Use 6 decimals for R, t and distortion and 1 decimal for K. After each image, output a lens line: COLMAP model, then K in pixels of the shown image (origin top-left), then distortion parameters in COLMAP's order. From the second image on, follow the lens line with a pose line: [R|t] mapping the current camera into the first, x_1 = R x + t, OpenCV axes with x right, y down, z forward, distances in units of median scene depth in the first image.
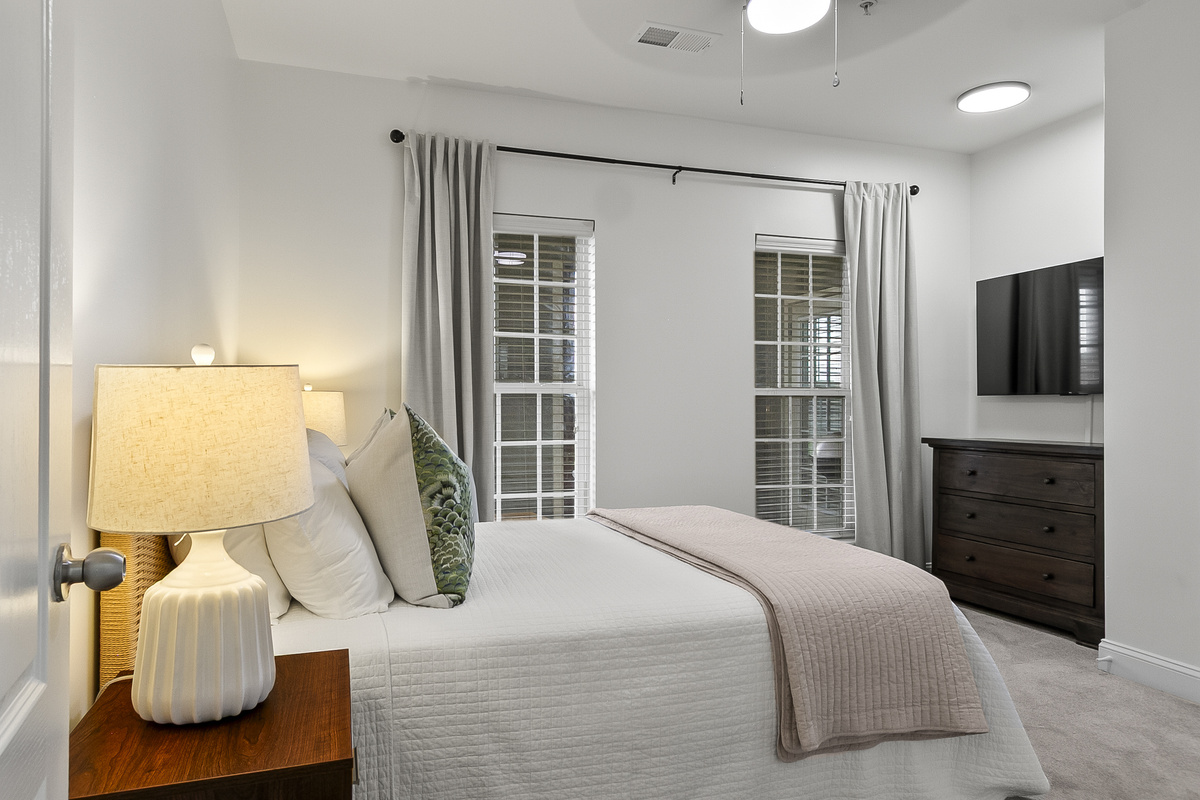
lens RADIAL K [[775.1, 0, 598.8], [0, 775.1, 403.8], [0, 0, 1]] dist [0.000439, 0.000120]
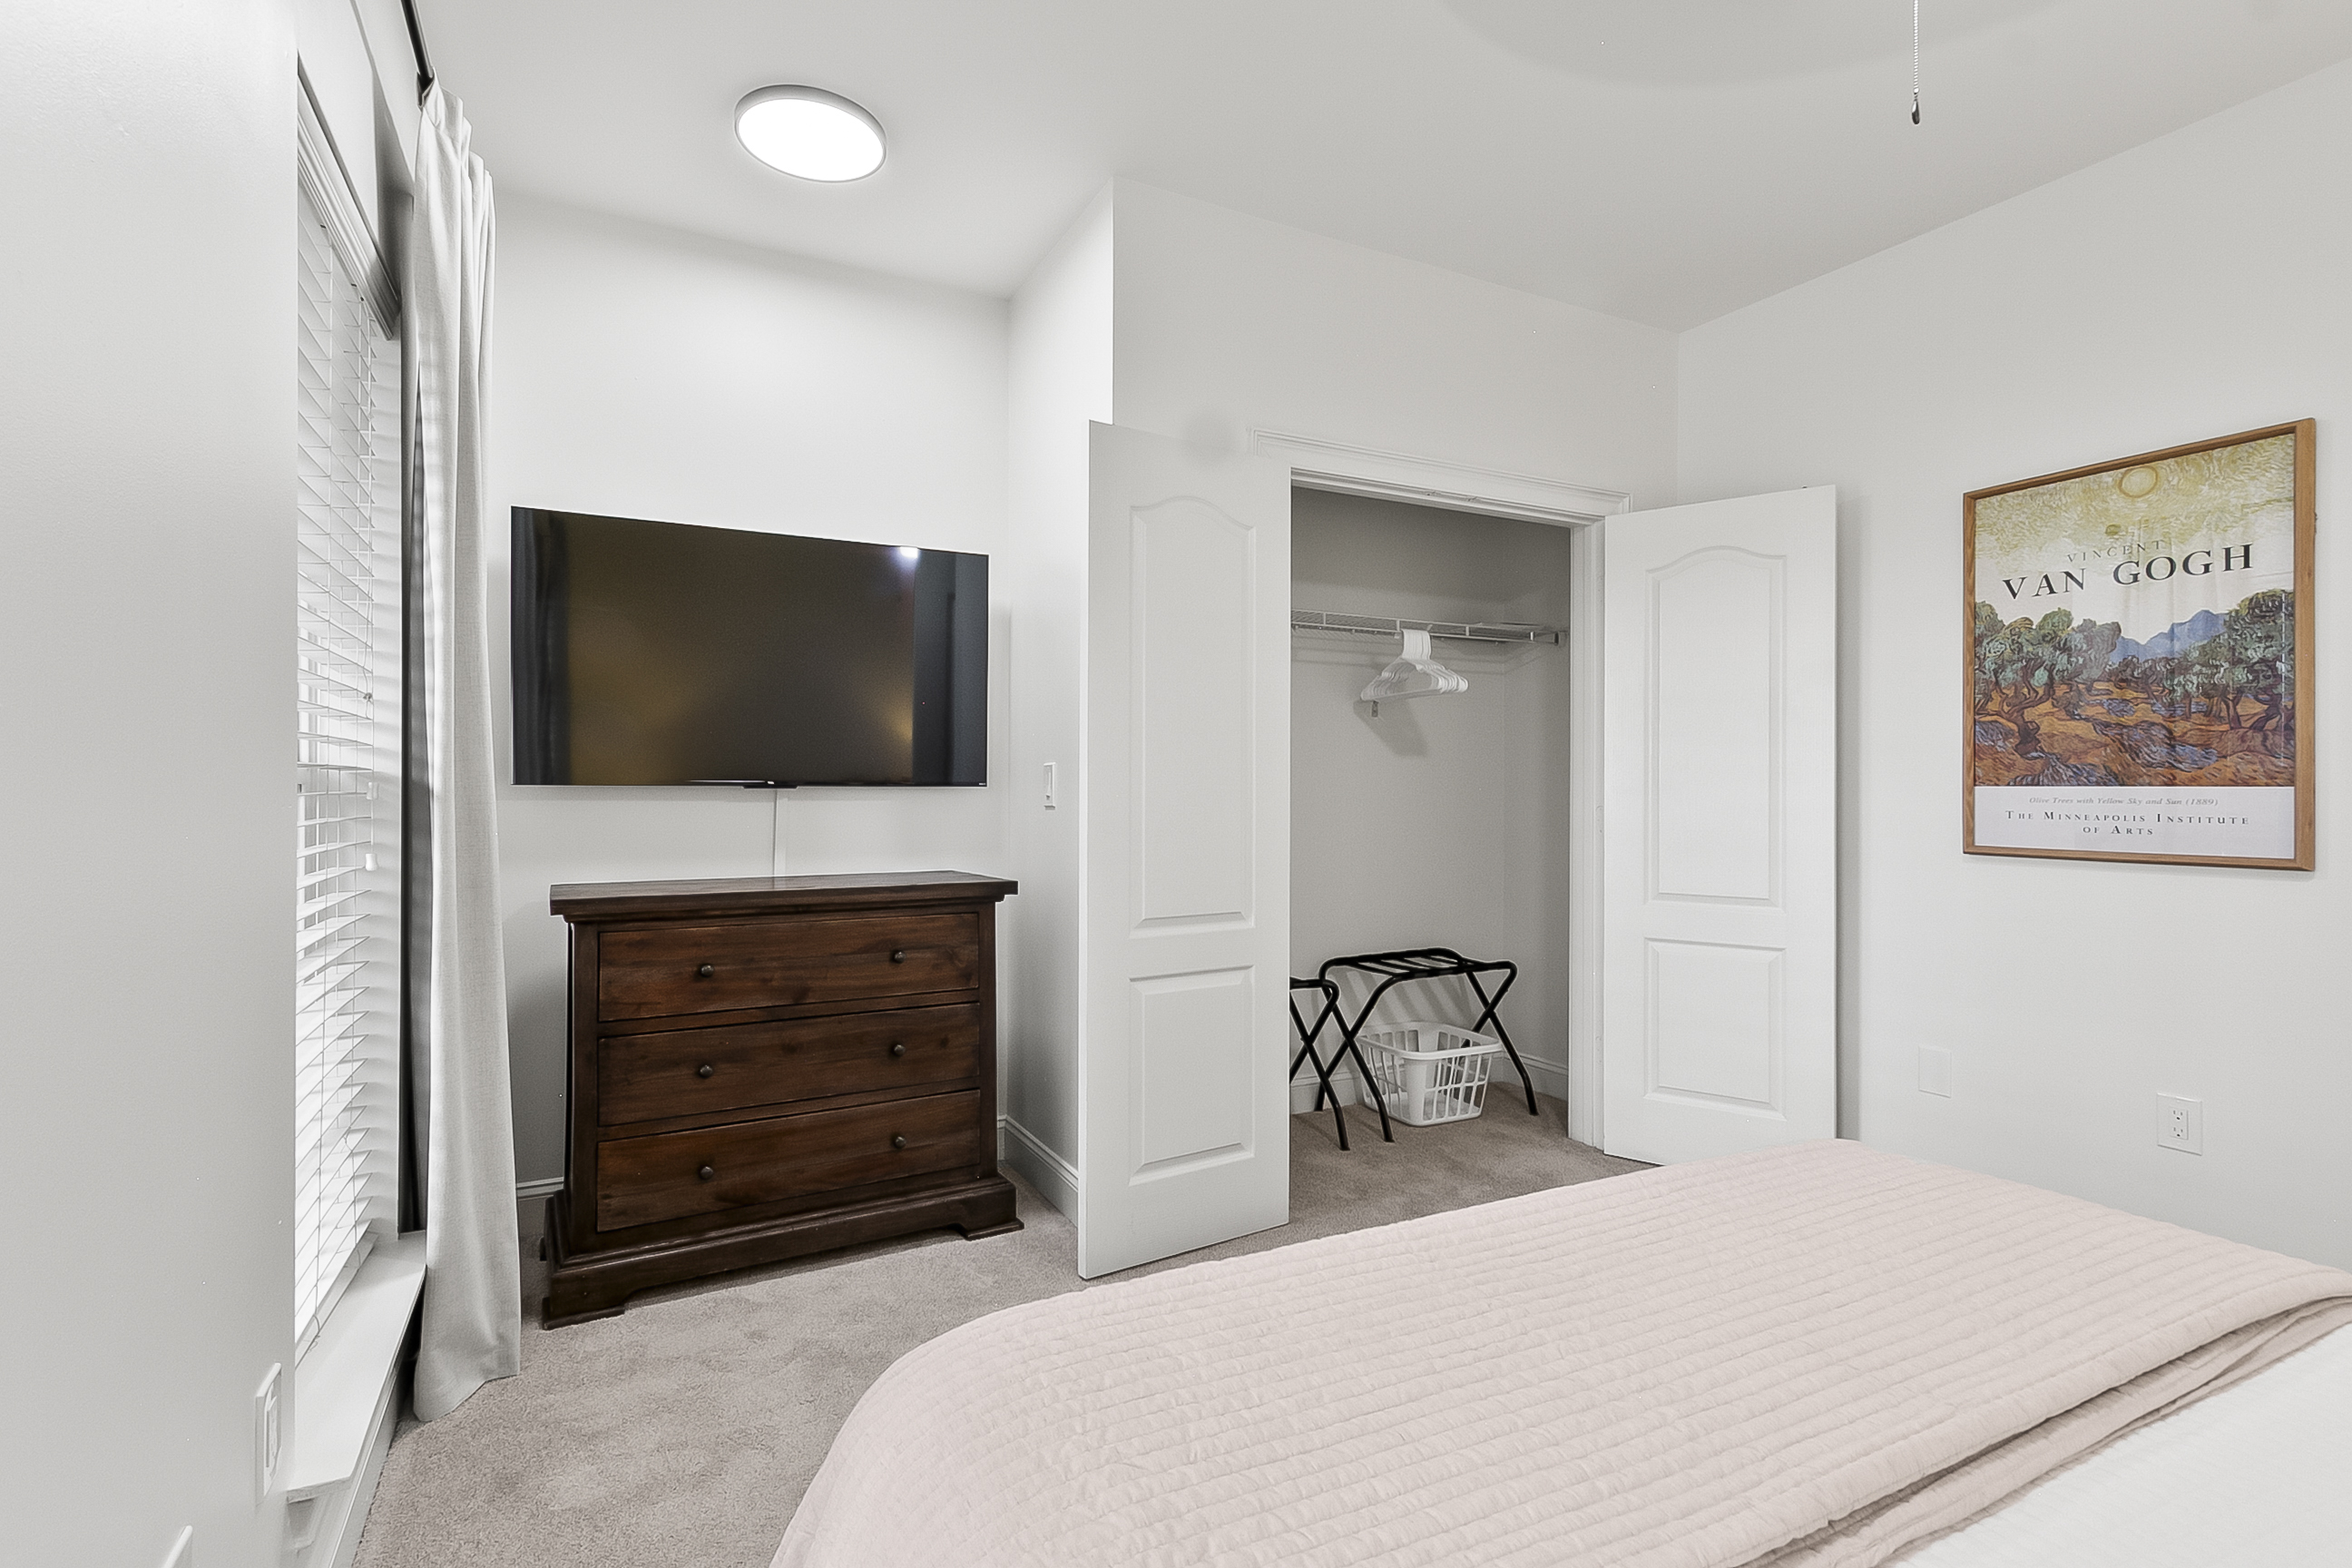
lens RADIAL K [[1070.1, 0, 1169.1], [0, 1070.1, 787.3], [0, 0, 1]] dist [0.004800, -0.001297]
pose [[-0.132856, -0.004356, 0.991126, -0.143967], [-0.006217, 0.999974, 0.003562, -0.015681], [-0.991116, -0.005689, -0.132879, 0.874441]]
